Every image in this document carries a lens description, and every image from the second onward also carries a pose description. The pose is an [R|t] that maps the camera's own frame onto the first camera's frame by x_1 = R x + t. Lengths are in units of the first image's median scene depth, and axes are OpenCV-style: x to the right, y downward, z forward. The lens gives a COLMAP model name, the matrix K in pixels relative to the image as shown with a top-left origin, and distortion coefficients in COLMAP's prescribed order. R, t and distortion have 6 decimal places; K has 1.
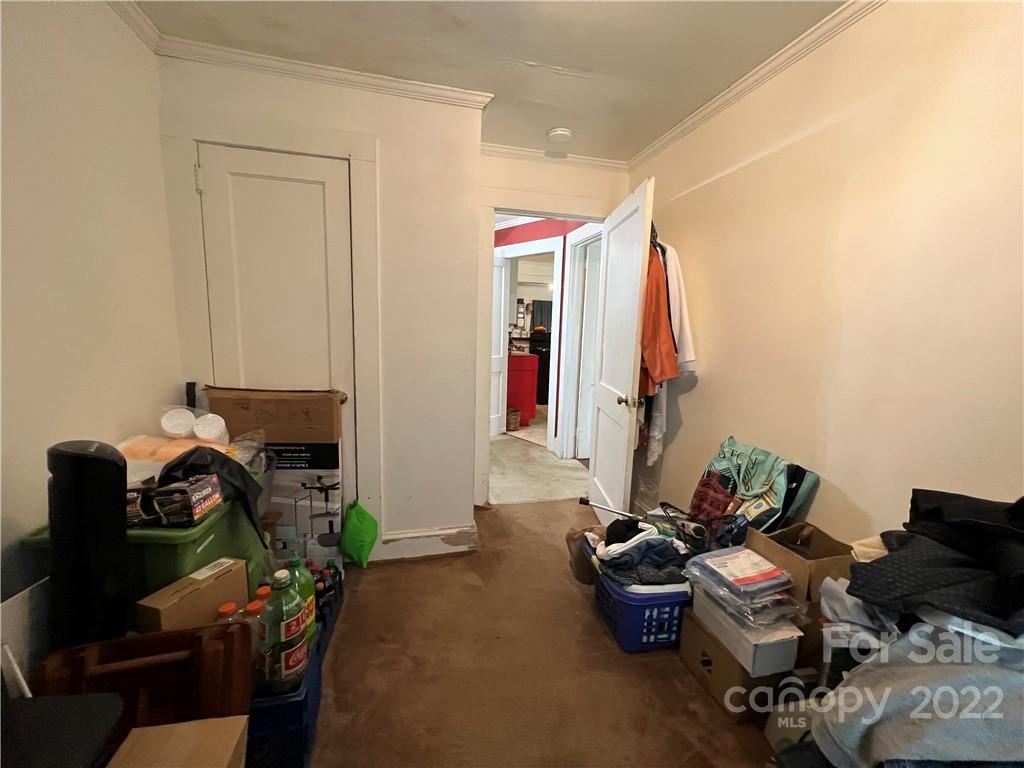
lens RADIAL K [[408.5, 0, 508.7], [0, 408.5, 382.9], [0, 0, 1]] dist [-0.000060, -0.000019]
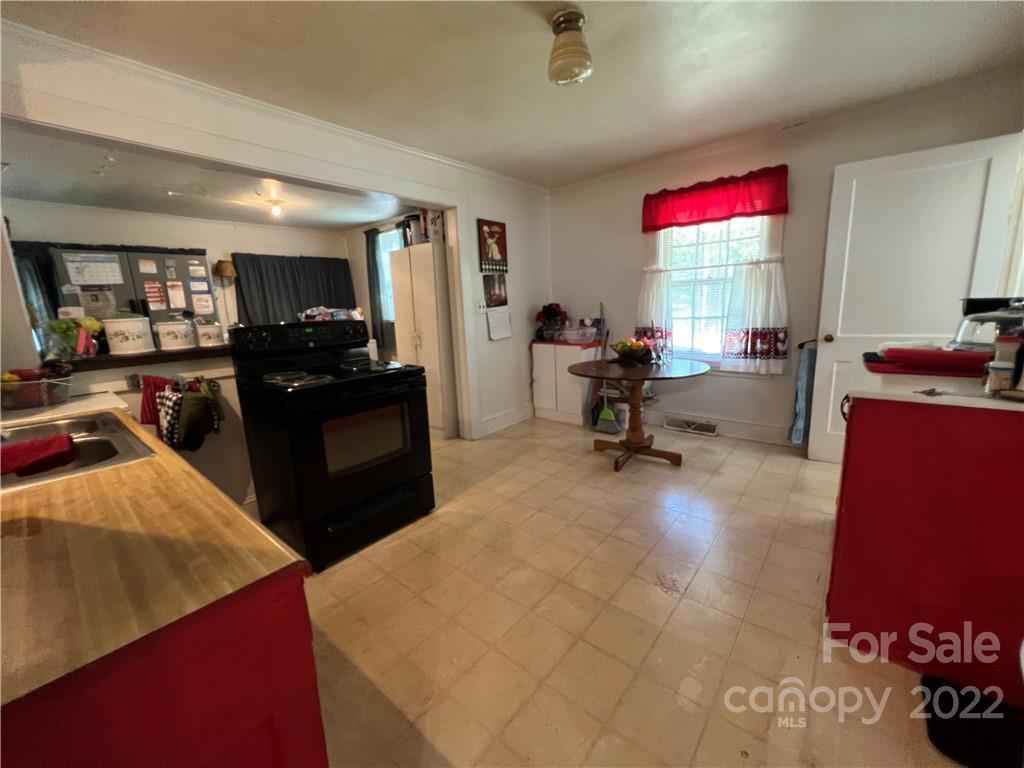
lens RADIAL K [[408.5, 0, 508.7], [0, 408.5, 382.9], [0, 0, 1]] dist [-0.000060, -0.000019]
pose [[0.815380, -0.170827, 0.553148, 0.038640], [0.147359, 0.985245, 0.087052, -0.064857], [-0.559857, 0.010531, 0.828522, 0.516535]]
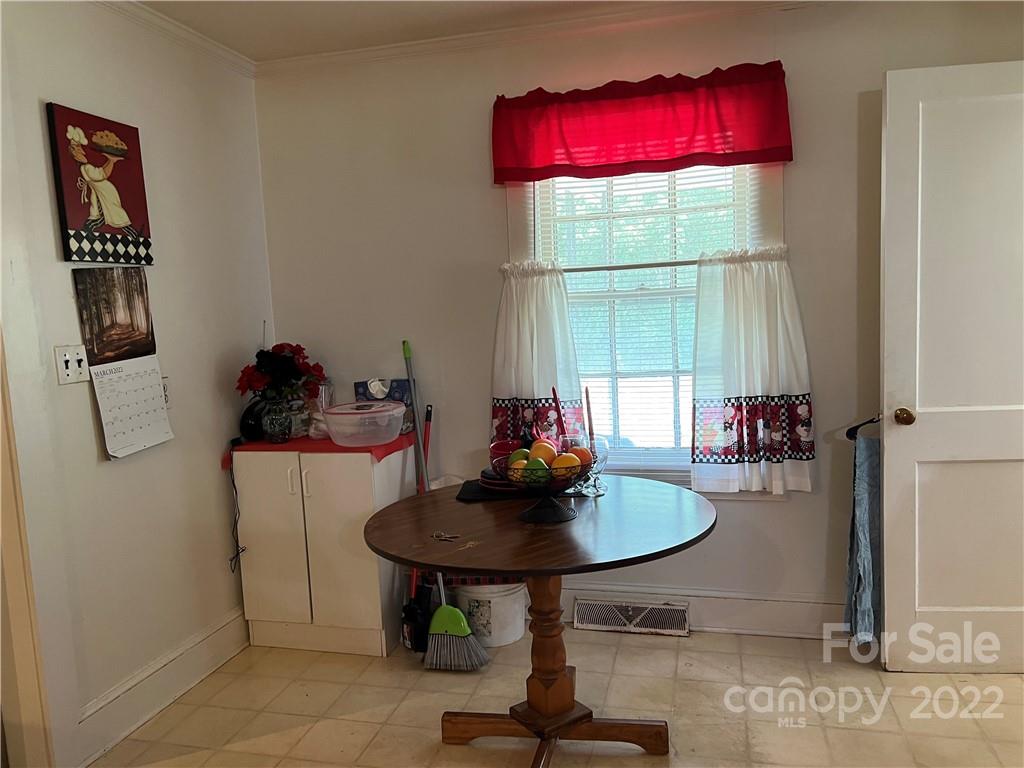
lens RADIAL K [[764.8, 0, 514.5], [0, 764.8, 388.4], [0, 0, 1]] dist [0.056562, -0.059256]
pose [[0.473574, -0.143294, 0.869019, 0.106414], [0.183043, 0.981146, 0.062033, -0.091222], [-0.861524, 0.129691, 0.490874, 0.627406]]
